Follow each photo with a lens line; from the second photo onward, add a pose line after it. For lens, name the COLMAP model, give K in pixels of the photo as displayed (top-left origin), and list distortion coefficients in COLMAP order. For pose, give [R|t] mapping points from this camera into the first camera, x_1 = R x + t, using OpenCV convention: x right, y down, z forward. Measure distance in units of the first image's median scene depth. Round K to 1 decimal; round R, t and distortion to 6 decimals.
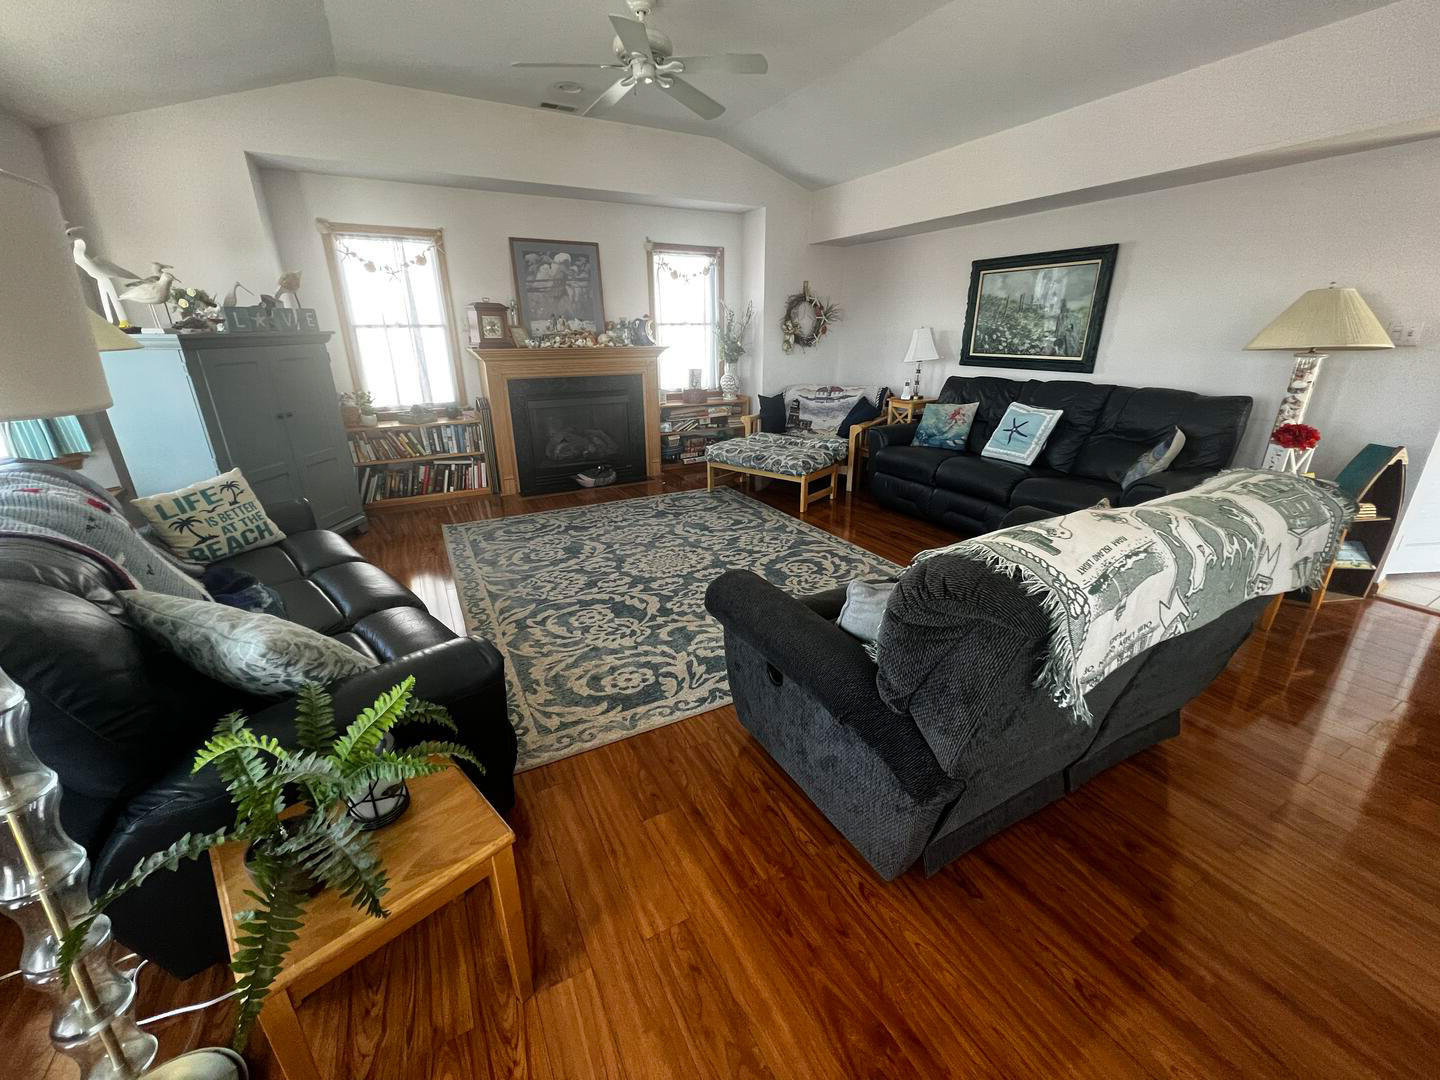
lens RADIAL K [[573.0, 0, 715.5], [0, 573.0, 535.4], [0, 0, 1]] dist [-0.001875, 0.000809]
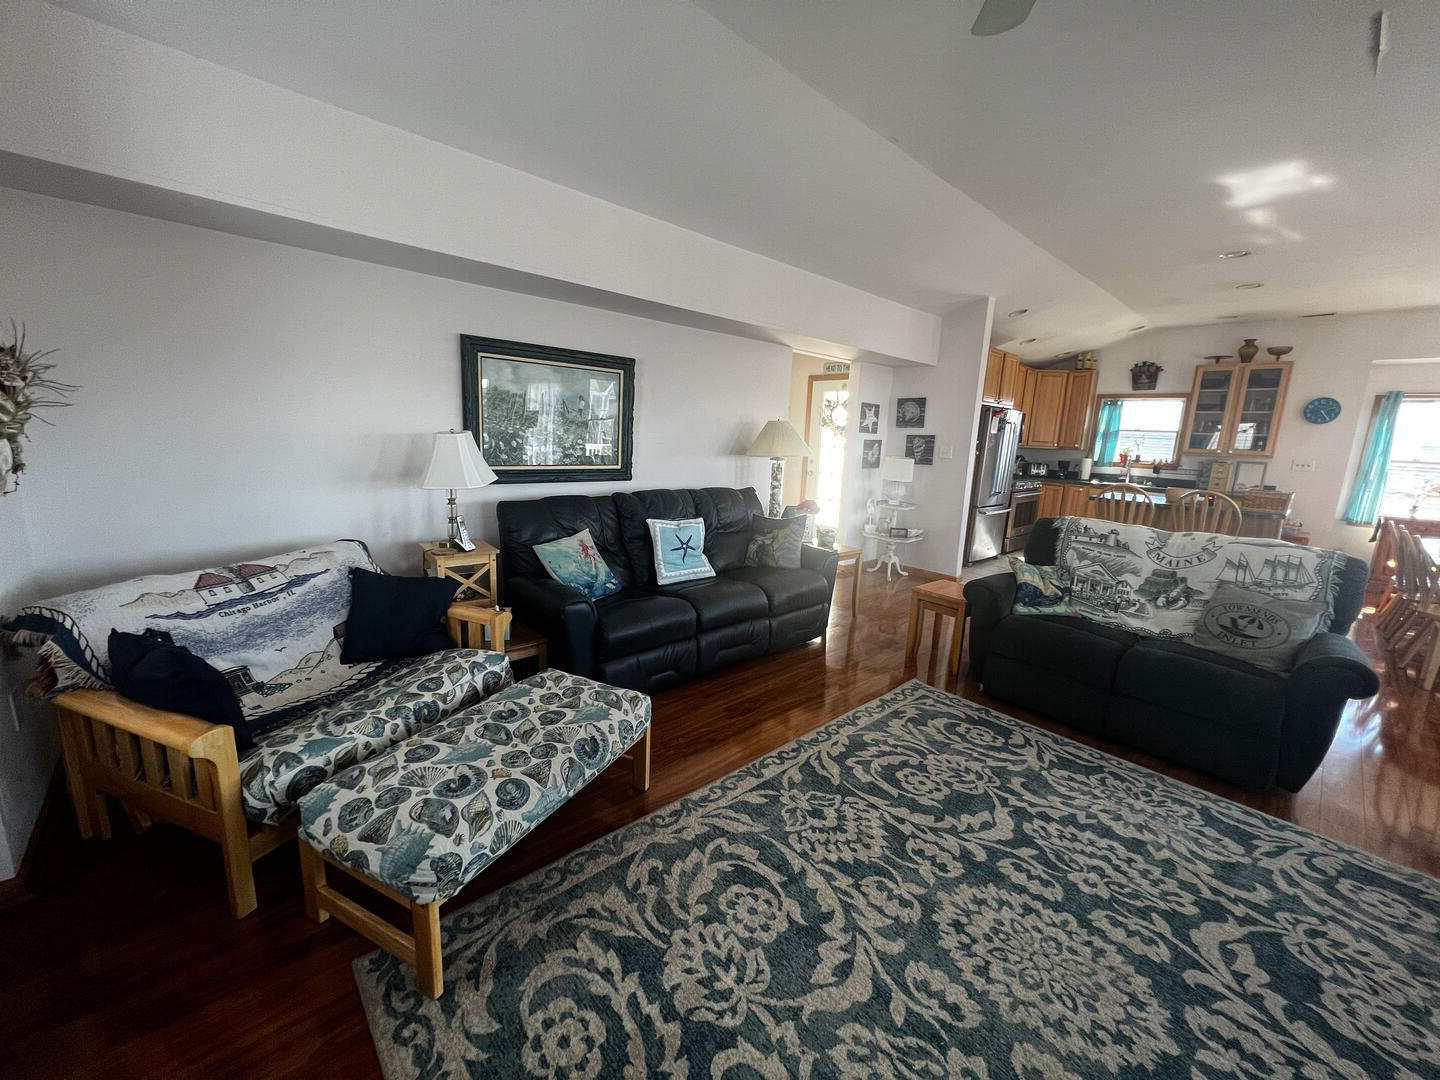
lens RADIAL K [[571.4, 0, 717.6], [0, 571.4, 536.1], [0, 0, 1]] dist [-0.001743, 0.000519]
pose [[-0.246648, -0.178515, 0.952522, -0.322939], [0.287550, 0.925143, 0.247843, -0.373835], [-0.925462, 0.335028, -0.176852, 1.008821]]
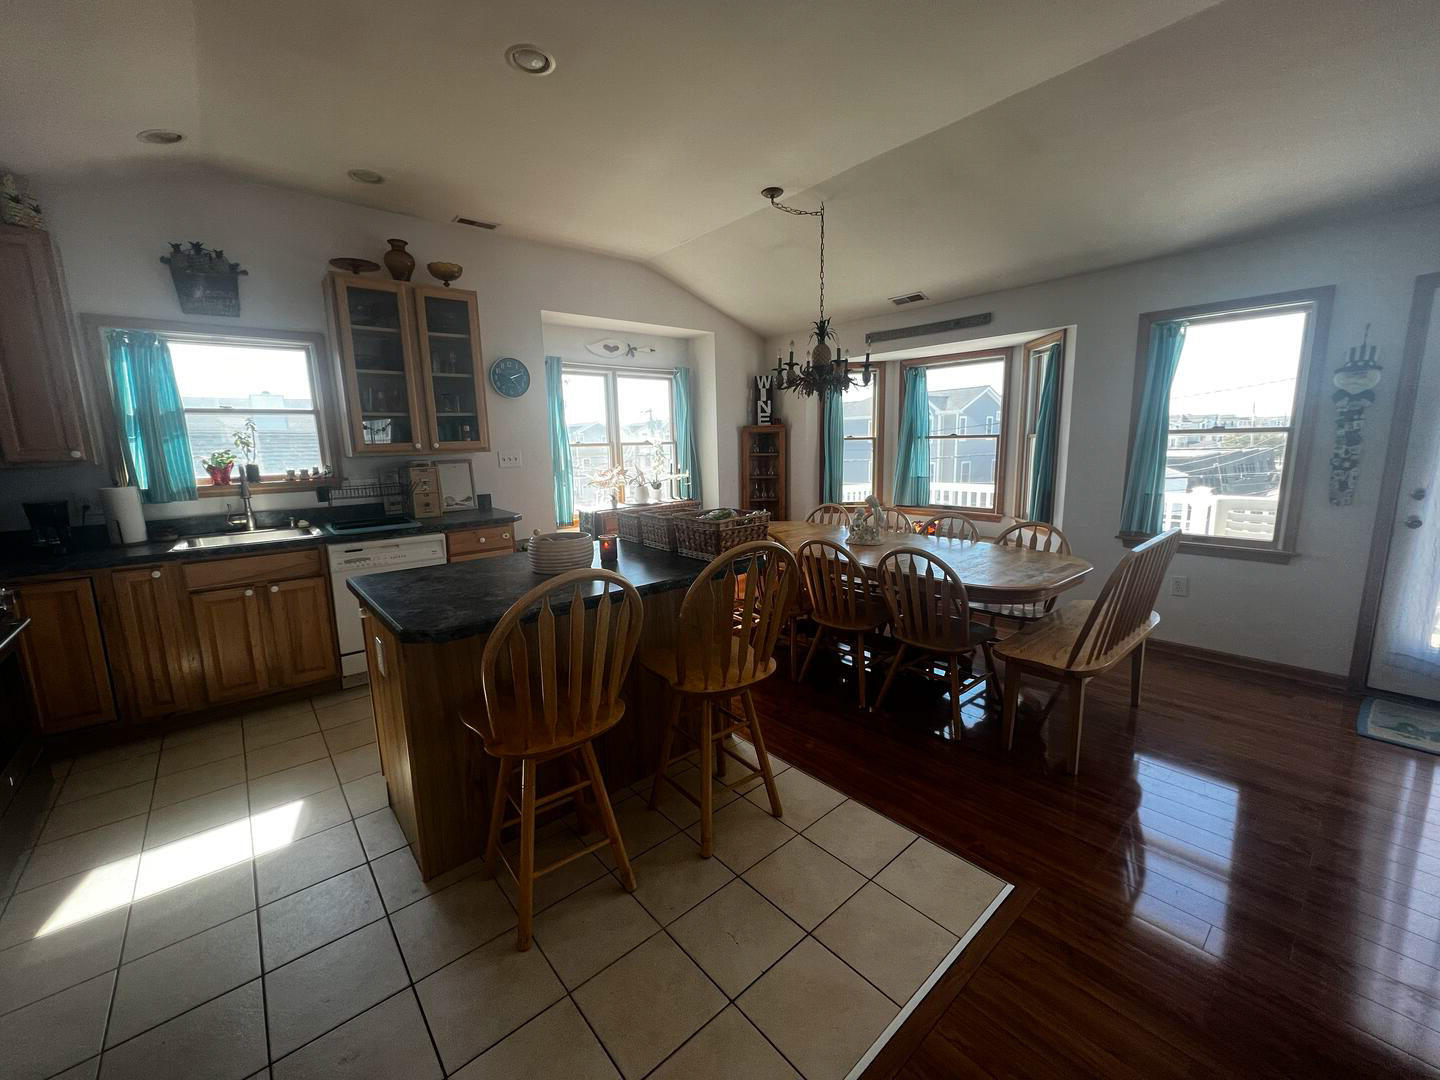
lens RADIAL K [[573.0, 0, 710.5], [0, 573.0, 534.8], [0, 0, 1]] dist [-0.001875, 0.000809]
pose [[-0.979049, 0.062539, -0.193781, 0.646612], [-0.039626, 0.874955, 0.482579, -0.109791], [0.199730, 0.480148, -0.854146, 0.234913]]
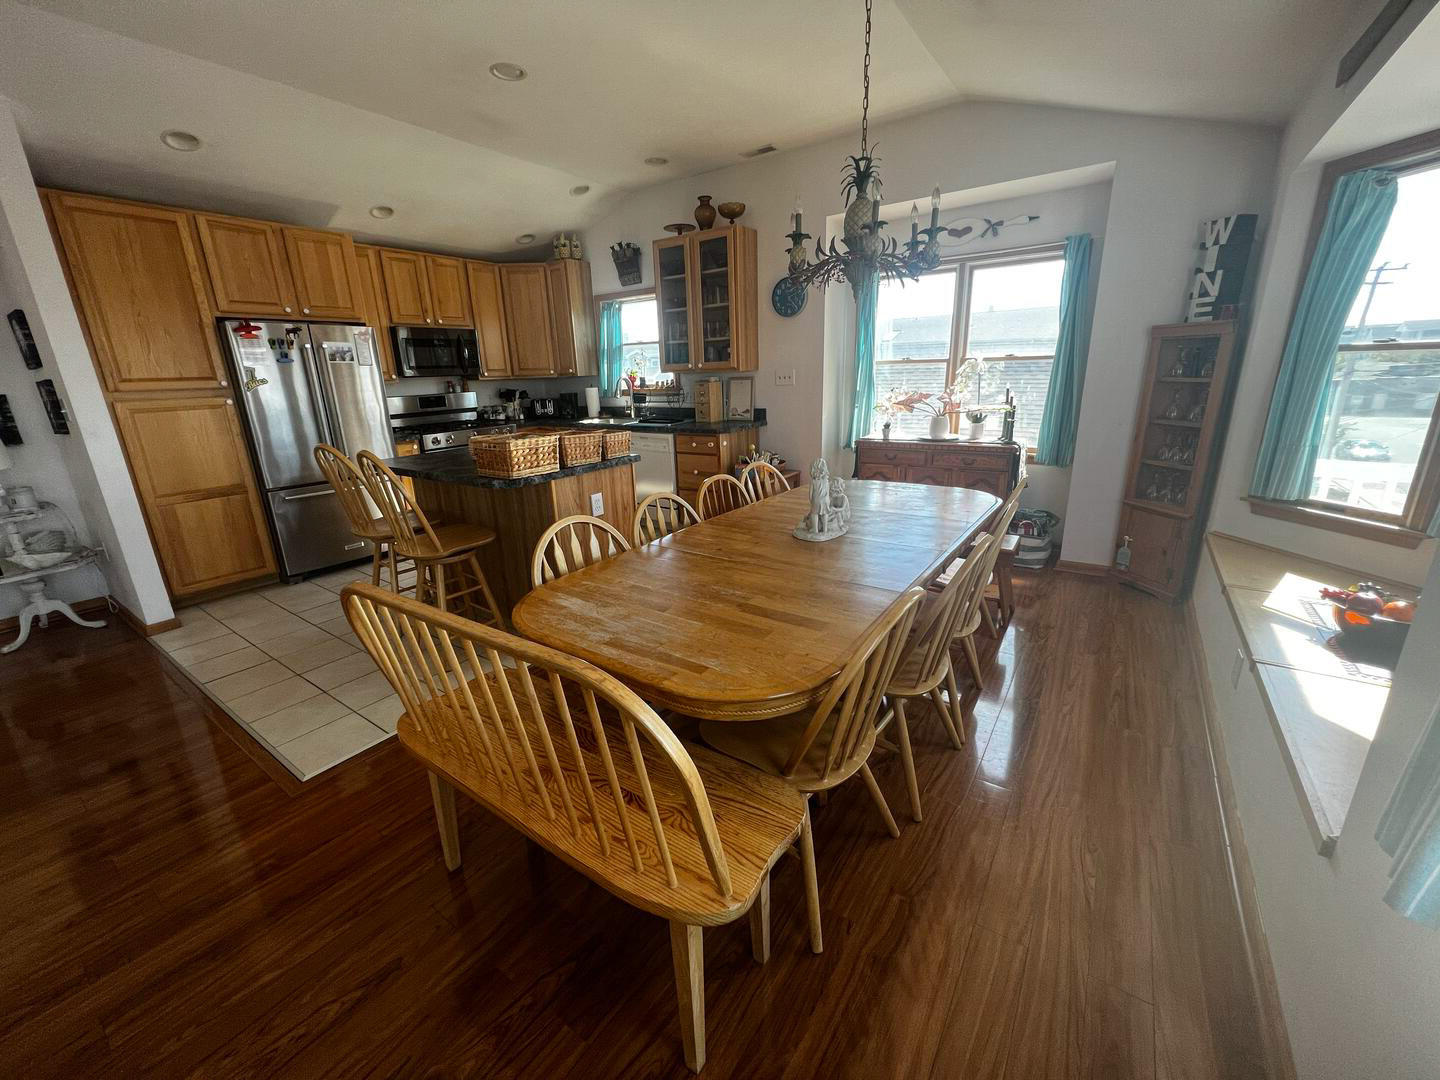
lens RADIAL K [[573.0, 0, 715.4], [0, 573.0, 536.7], [0, 0, 1]] dist [-0.001875, 0.000809]
pose [[-0.443106, -0.231409, 0.866087, -0.190092], [0.335685, 0.852991, 0.399652, 0.061540], [-0.831247, 0.467821, -0.300285, -0.203716]]
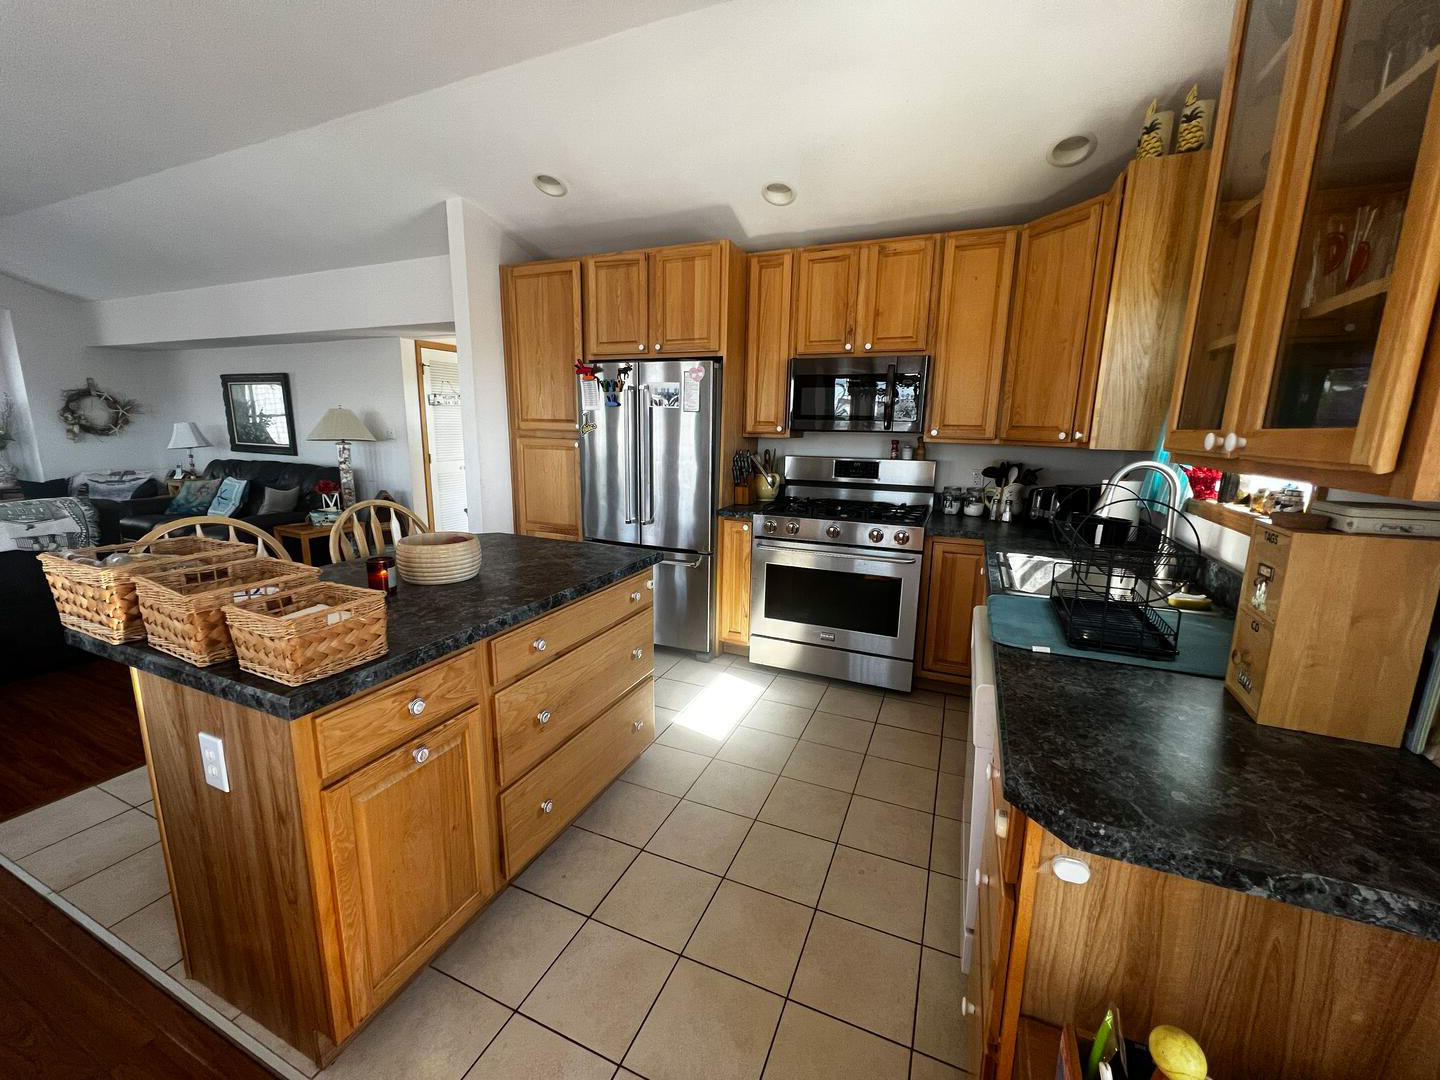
lens RADIAL K [[573.0, 0, 721.8], [0, 573.0, 534.2], [0, 0, 1]] dist [-0.001875, 0.000809]
pose [[0.787415, -0.094934, 0.609069, 0.570138], [0.184619, 0.979033, -0.086079, 0.229954], [-0.588127, 0.180226, 0.788432, -0.722834]]
